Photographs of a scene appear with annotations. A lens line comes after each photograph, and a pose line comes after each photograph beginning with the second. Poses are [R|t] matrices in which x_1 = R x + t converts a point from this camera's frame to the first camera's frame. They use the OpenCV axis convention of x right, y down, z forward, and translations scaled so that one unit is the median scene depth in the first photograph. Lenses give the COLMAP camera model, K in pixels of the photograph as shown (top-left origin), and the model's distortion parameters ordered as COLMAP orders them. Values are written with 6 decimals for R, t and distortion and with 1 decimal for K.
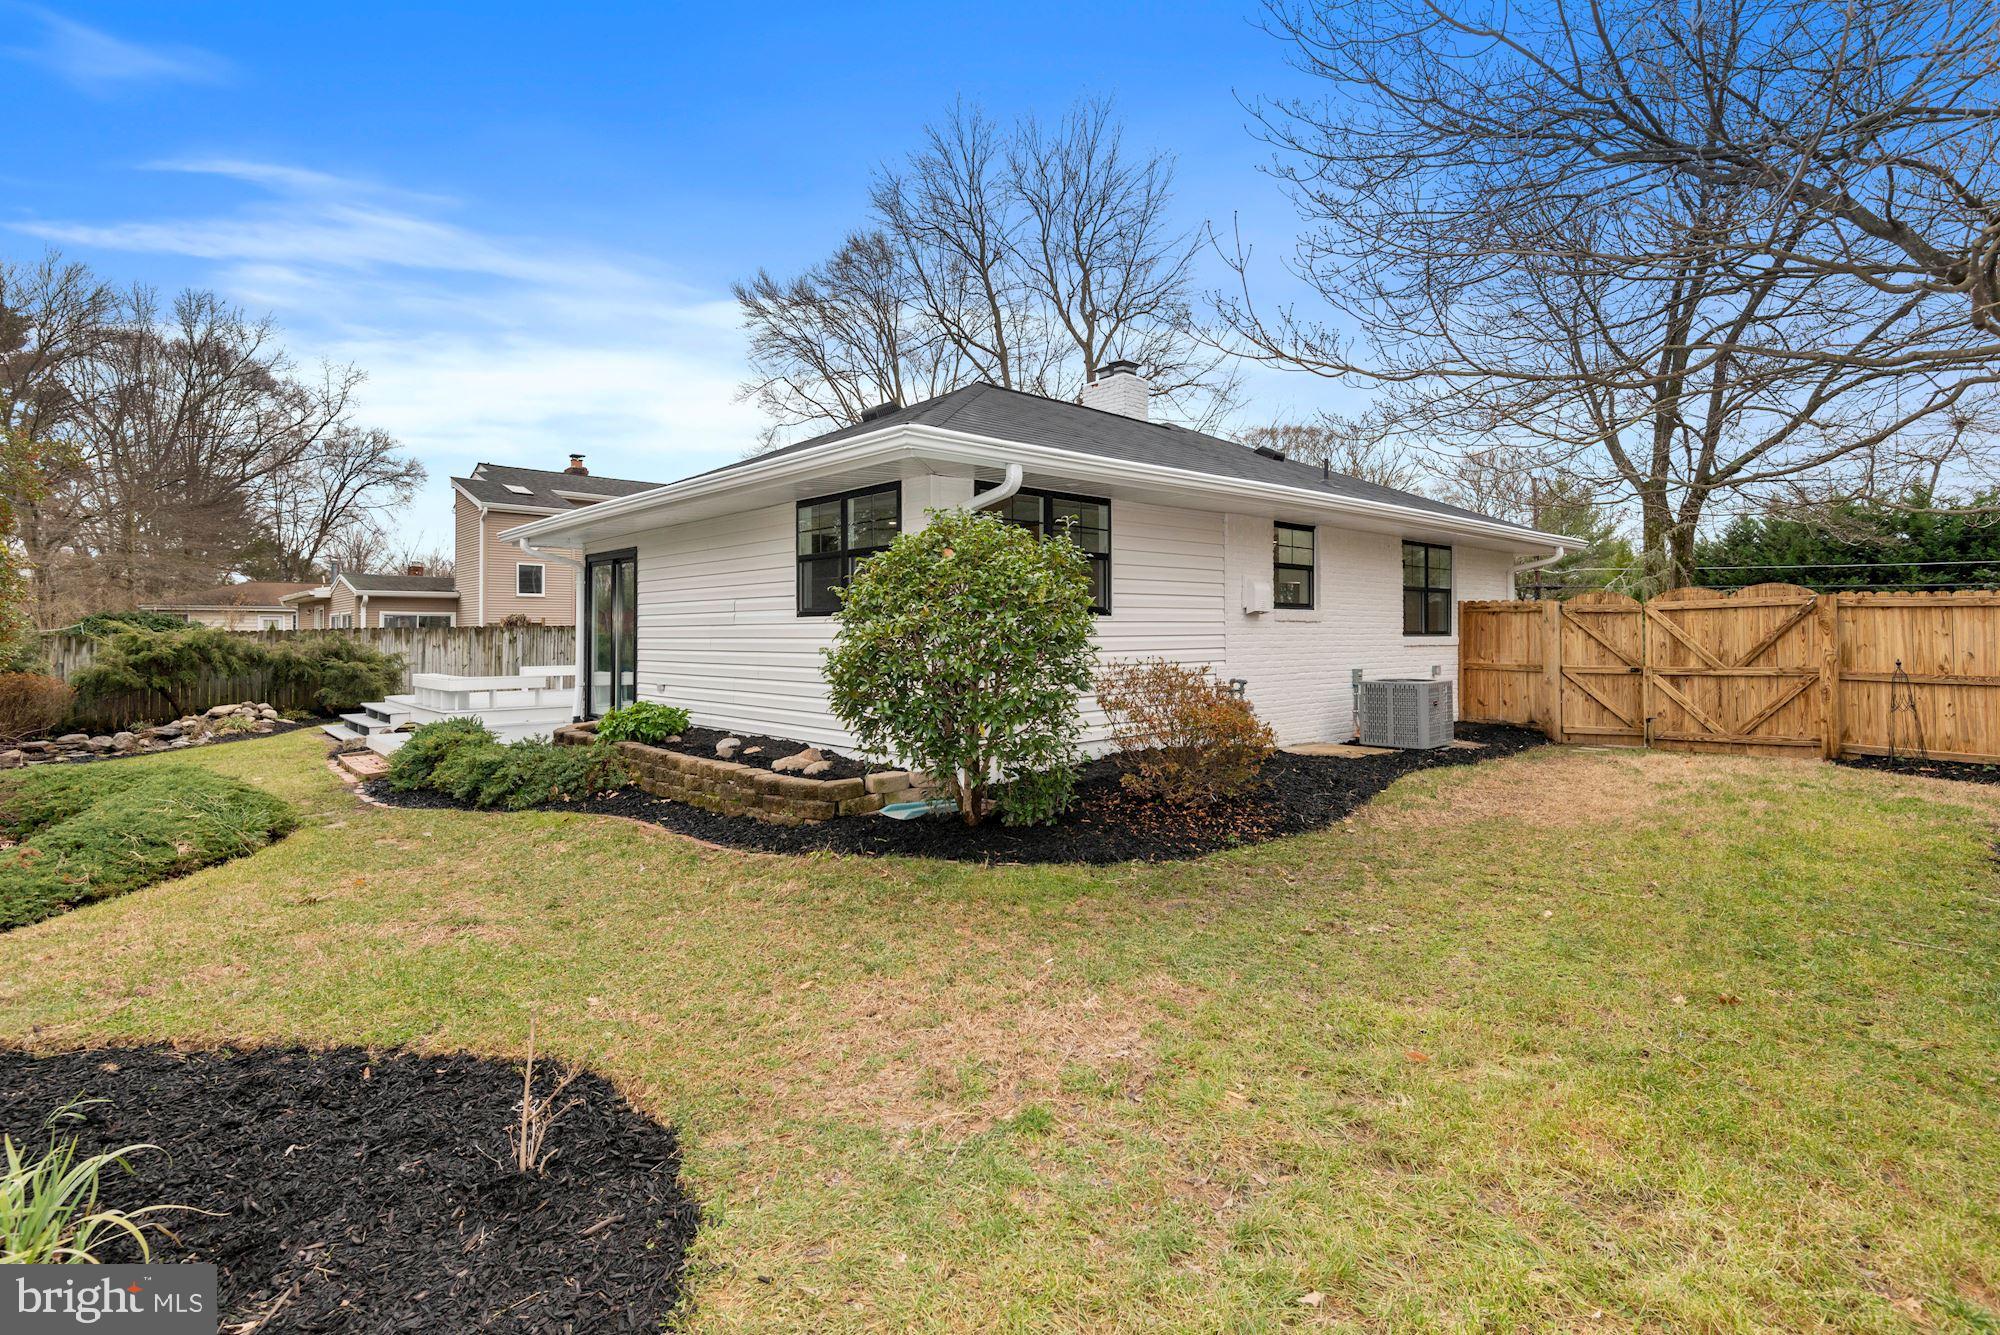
lens RADIAL K [[1038.1, 0, 1129.9], [0, 1038.1, 624.7], [0, 0, 1]] dist [0.002384, -0.007411]
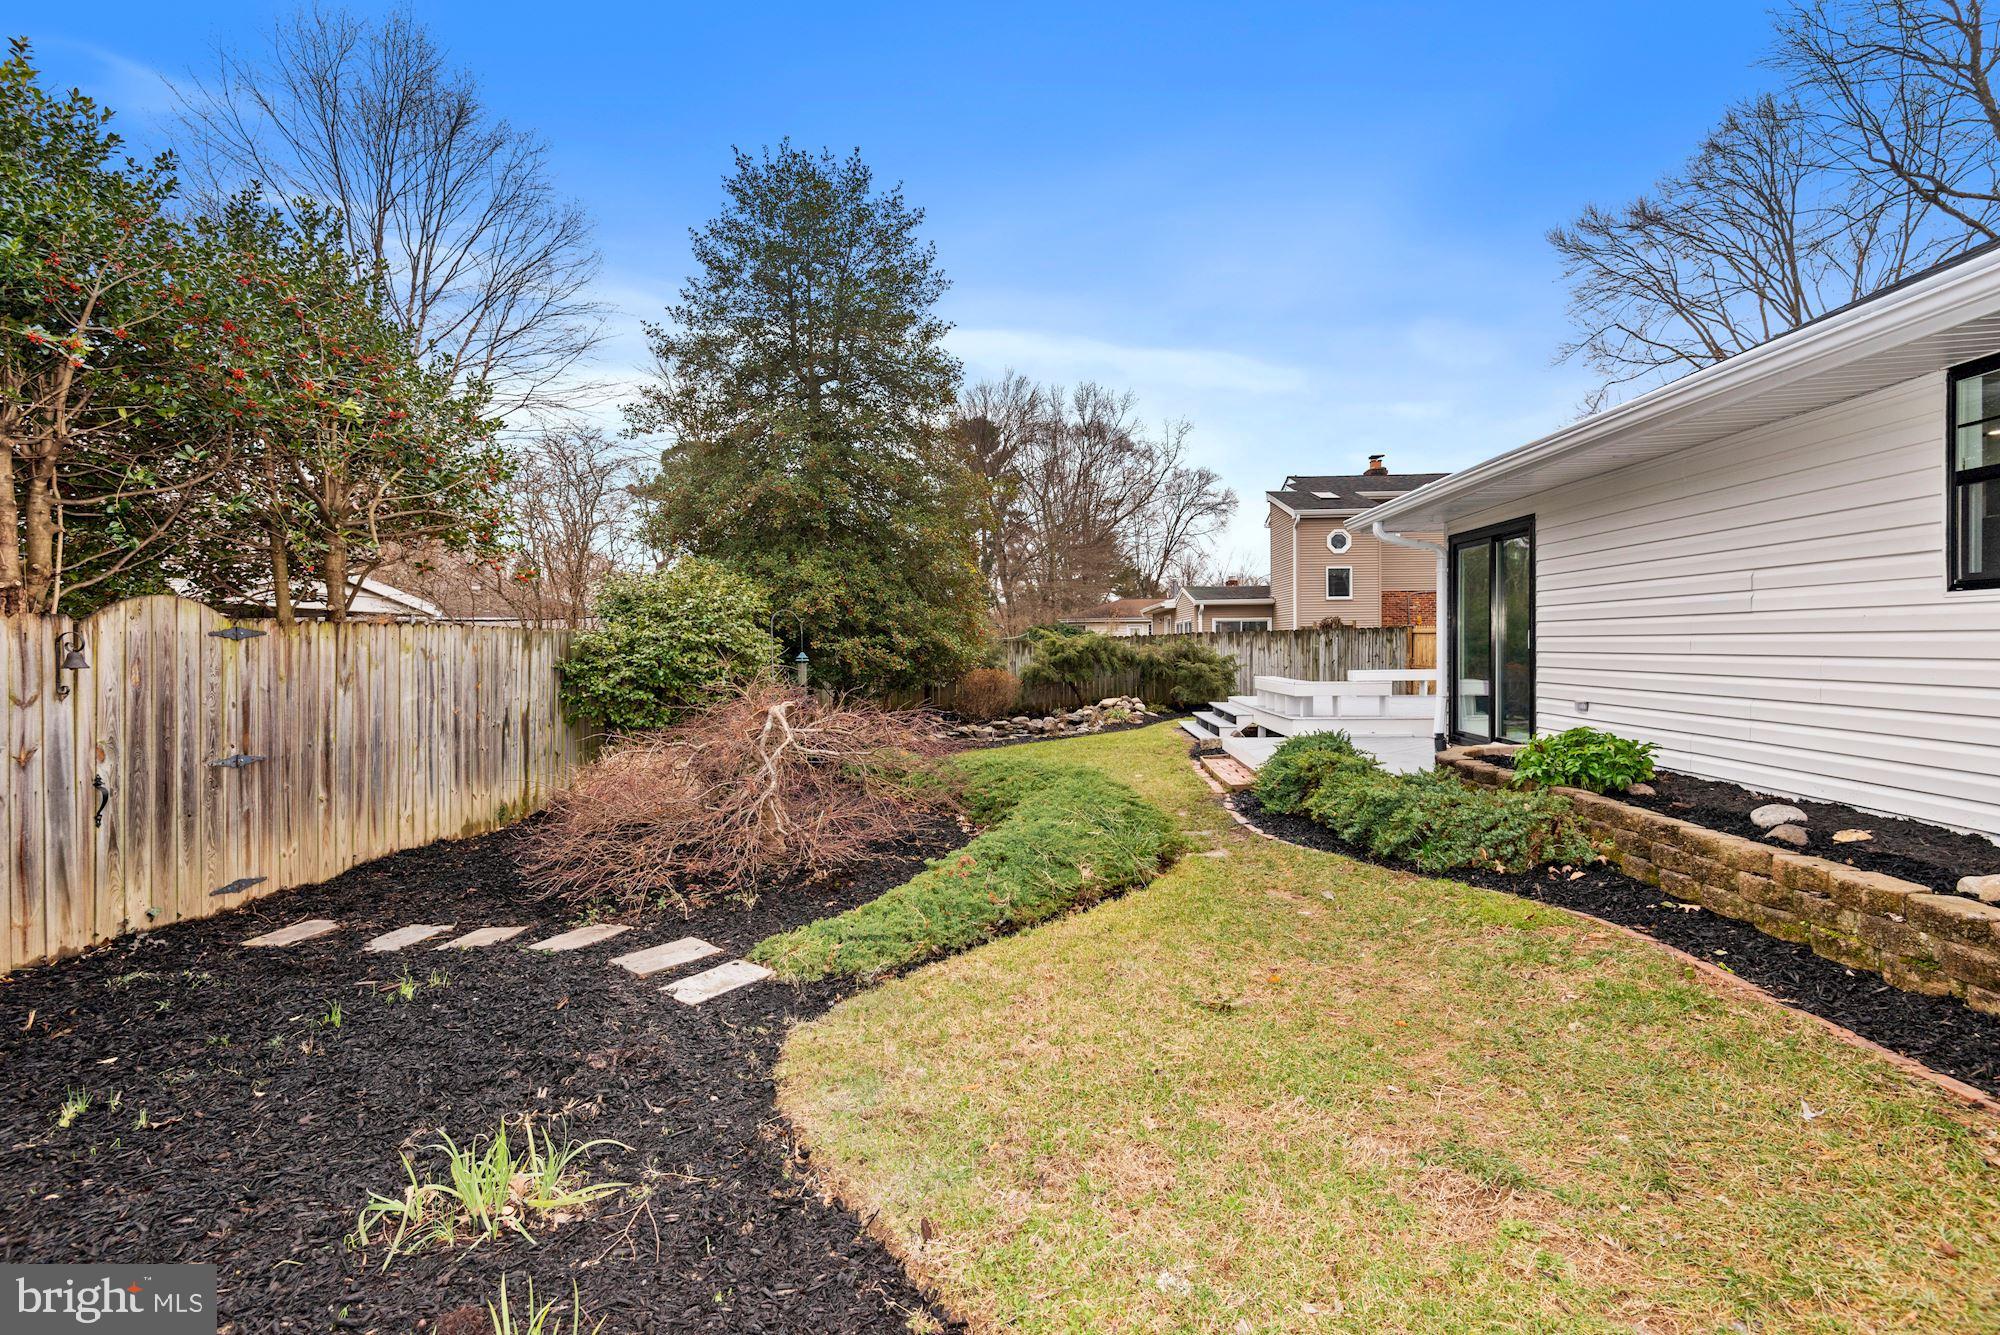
lens RADIAL K [[979.8, 0, 1019.2], [0, 979.8, 613.8], [0, 0, 1]] dist [0.001496, -0.000358]
pose [[0.692221, -0.025994, -0.721217, -0.120899], [0.014941, 0.999653, -0.021689, 0.003076], [0.721531, 0.004238, 0.692369, 0.132190]]
